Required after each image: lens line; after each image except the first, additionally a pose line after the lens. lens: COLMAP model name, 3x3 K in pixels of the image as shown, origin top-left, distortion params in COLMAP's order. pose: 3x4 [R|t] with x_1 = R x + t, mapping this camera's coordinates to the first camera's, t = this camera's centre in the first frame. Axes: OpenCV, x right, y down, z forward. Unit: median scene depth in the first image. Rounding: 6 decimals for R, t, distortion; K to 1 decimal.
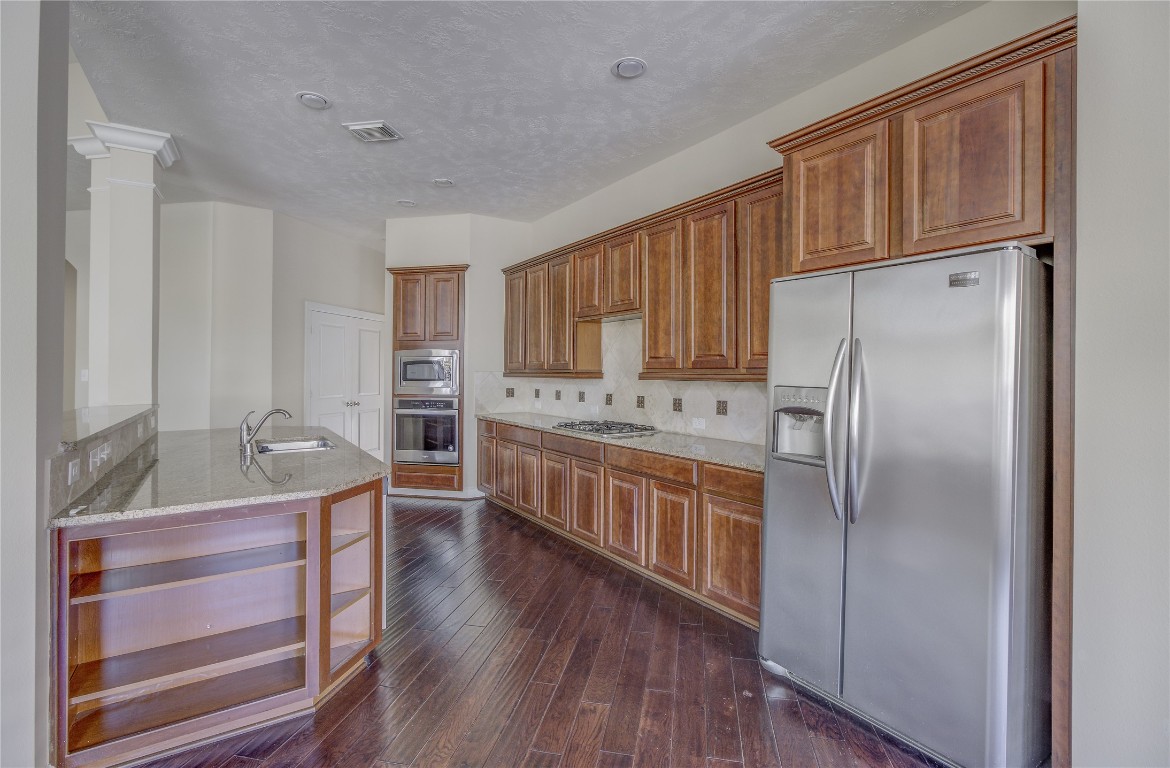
lens RADIAL K [[541.7, 0, 585.0], [0, 541.7, 384.0], [0, 0, 1]] dist [-0.000148, -0.000193]
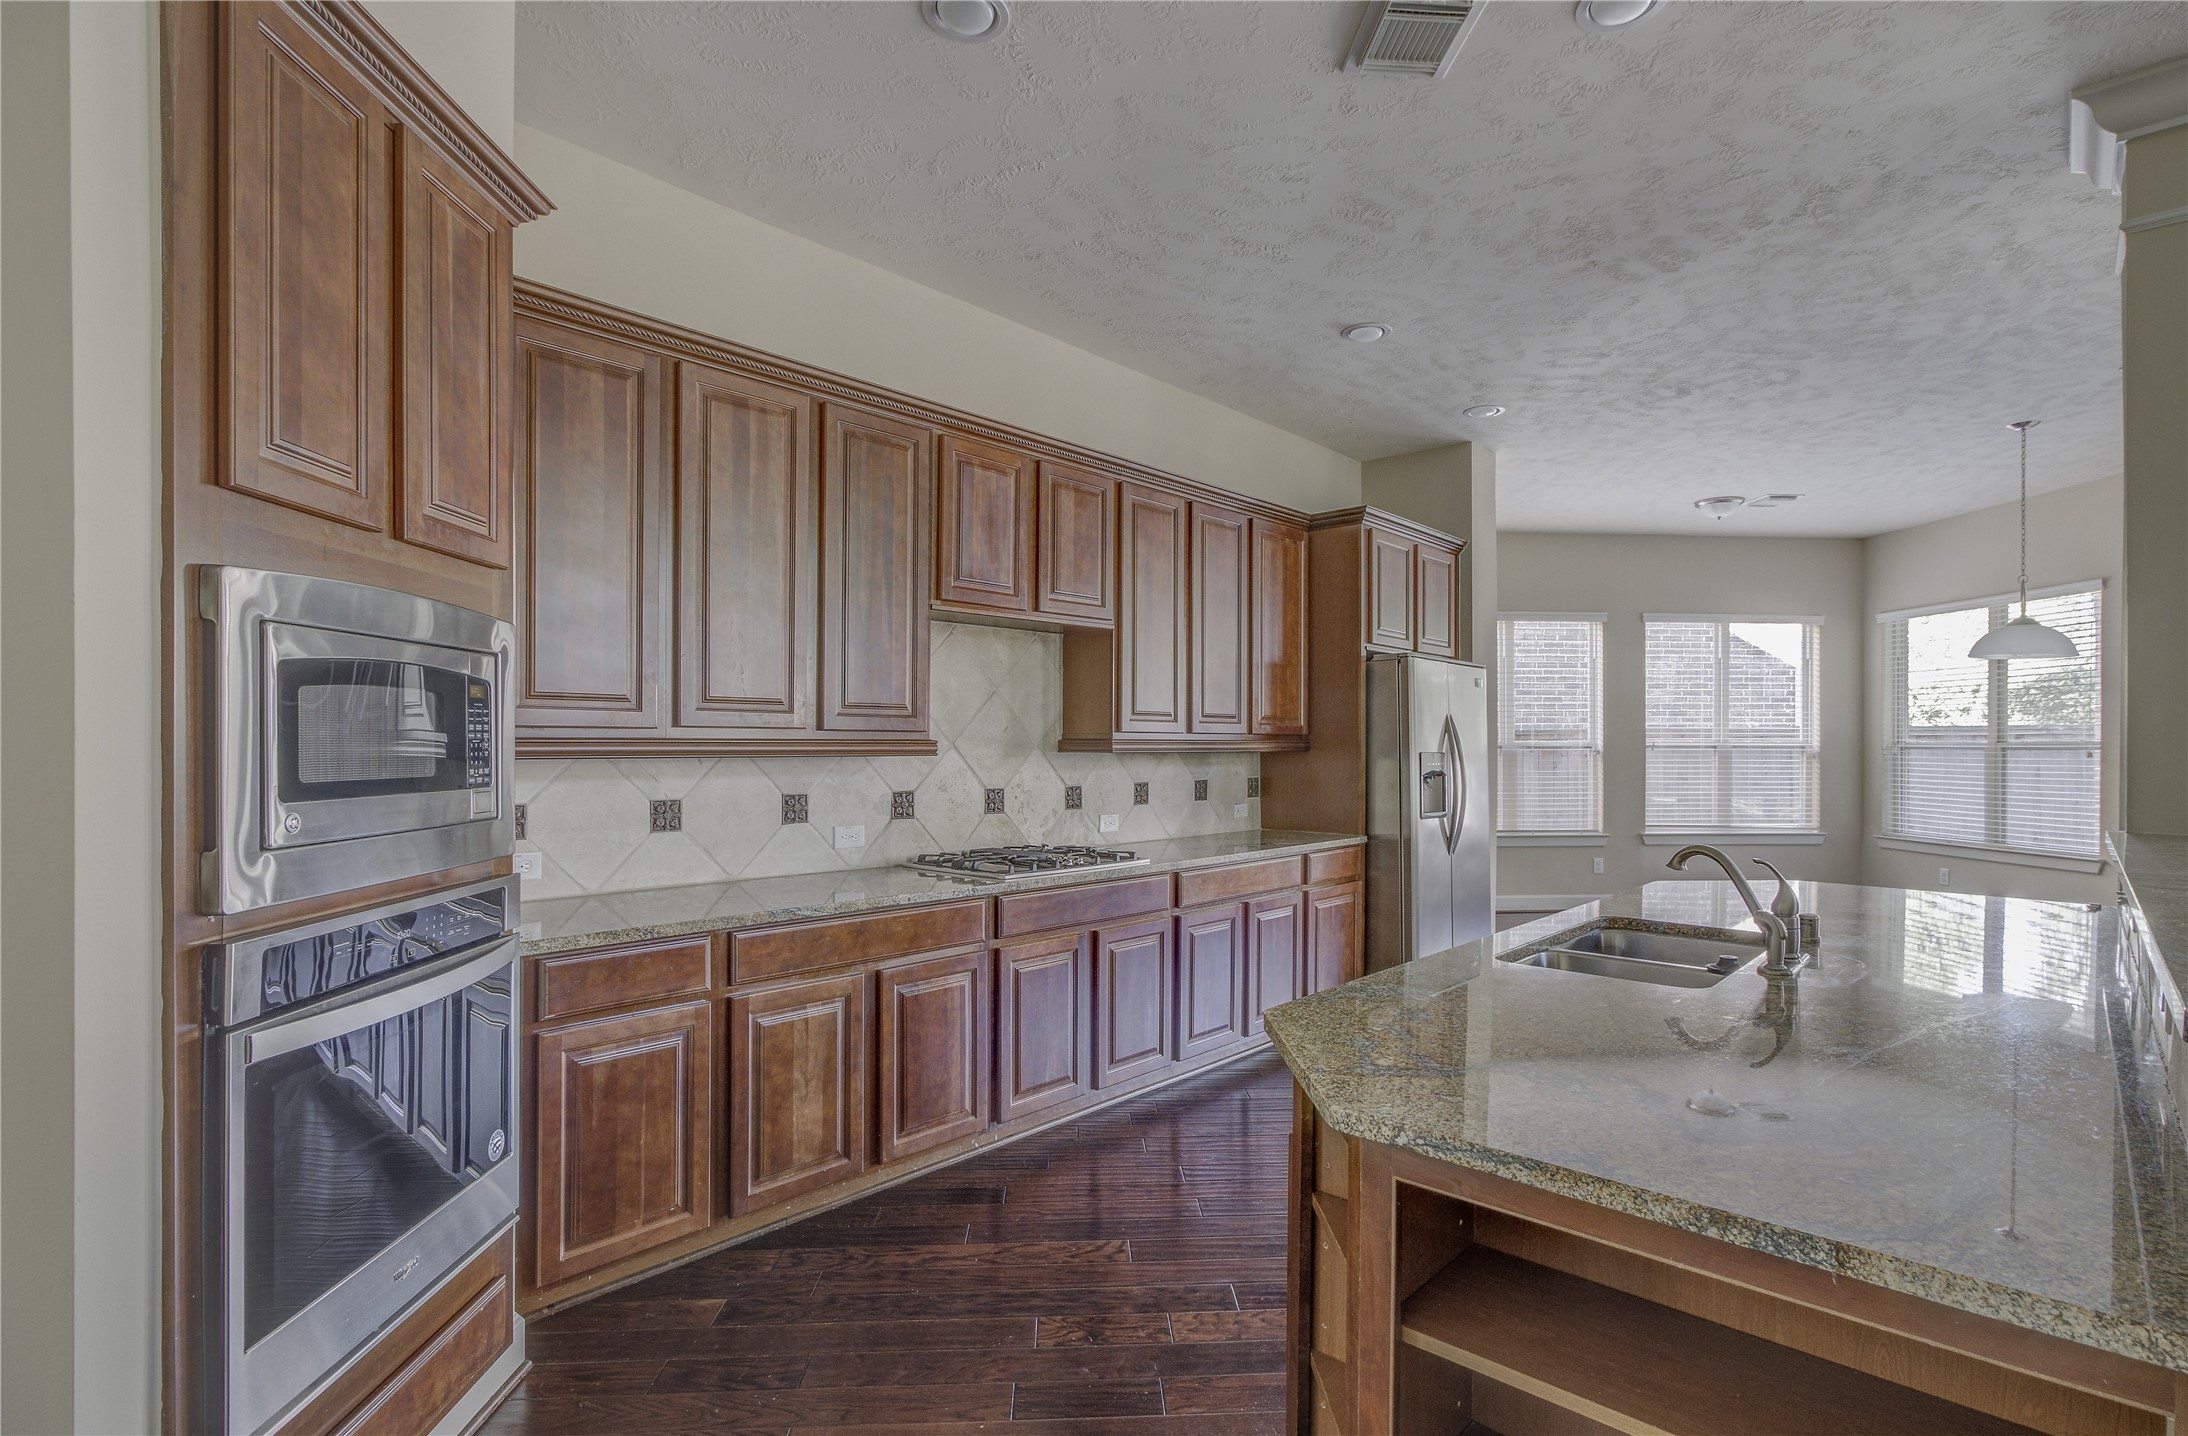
lens RADIAL K [[1013.0, 0, 1094.0], [0, 1013.0, 718.0], [0, 0, 1]] dist [-0.000148, -0.000193]
pose [[-0.215545, 0.015111, 0.976377, -0.719310], [0.009308, 0.999867, -0.013420, -0.025280], [-0.976449, 0.006196, -0.215657, 0.989186]]
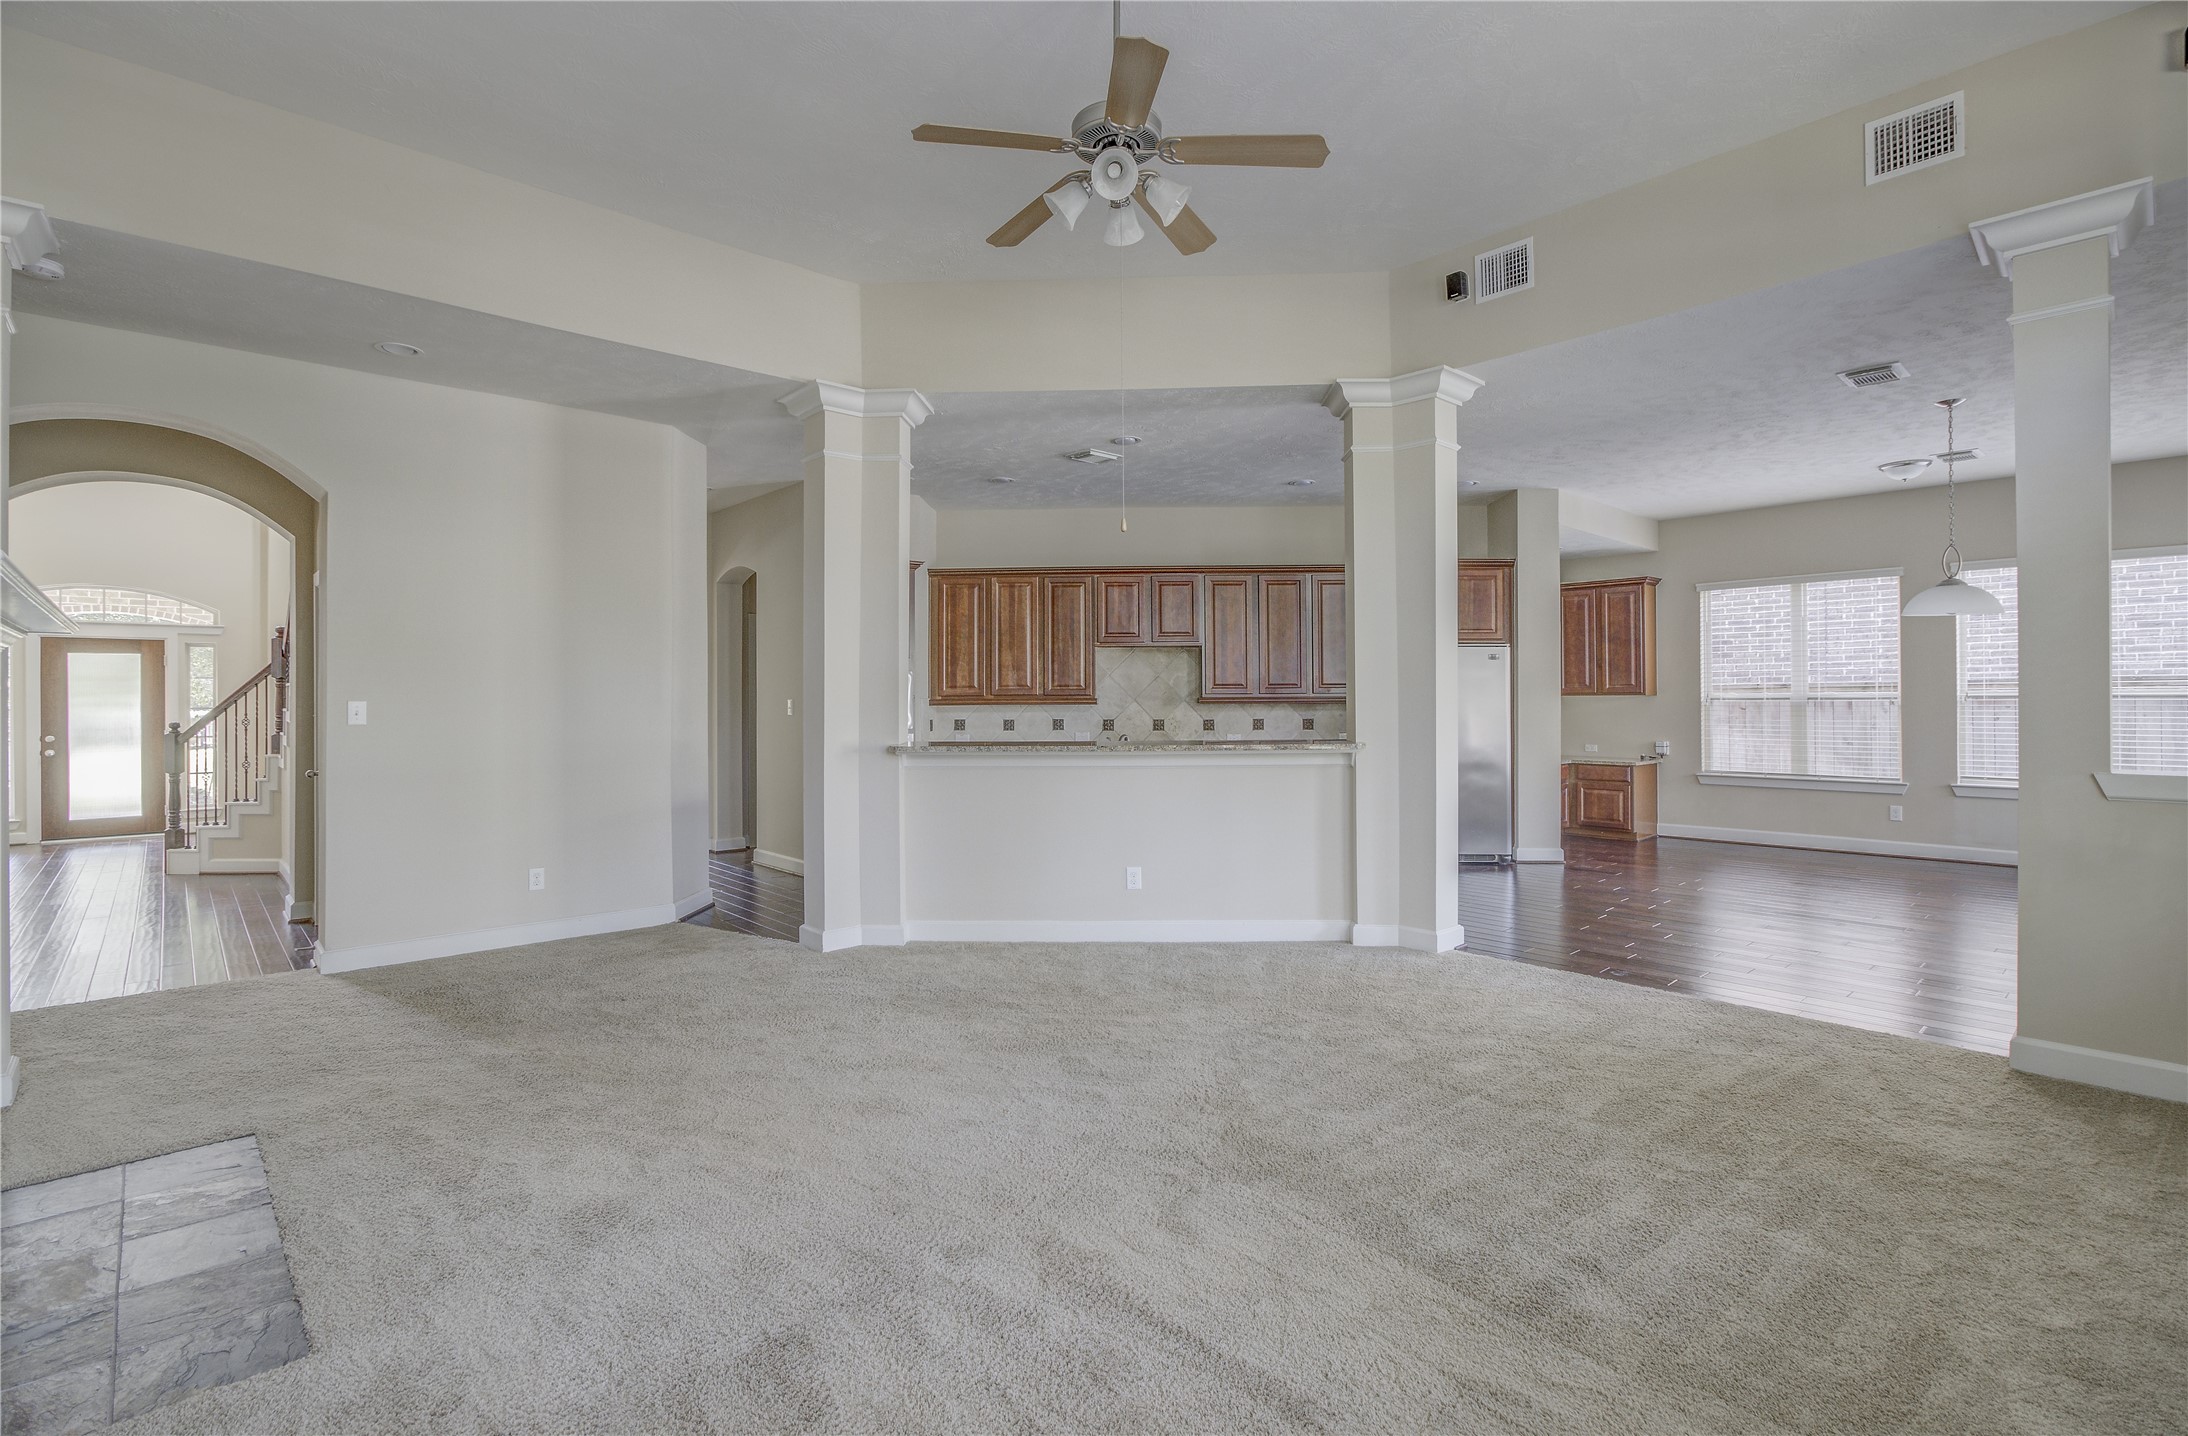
lens RADIAL K [[1013.0, 0, 1094.0], [0, 1013.0, 718.0], [0, 0, 1]] dist [-0.000148, -0.000193]
pose [[0.593239, -0.023005, 0.804698, -1.426967], [0.021286, 0.999690, 0.012887, -0.008959], [-0.804745, 0.009483, 0.593545, -0.083667]]
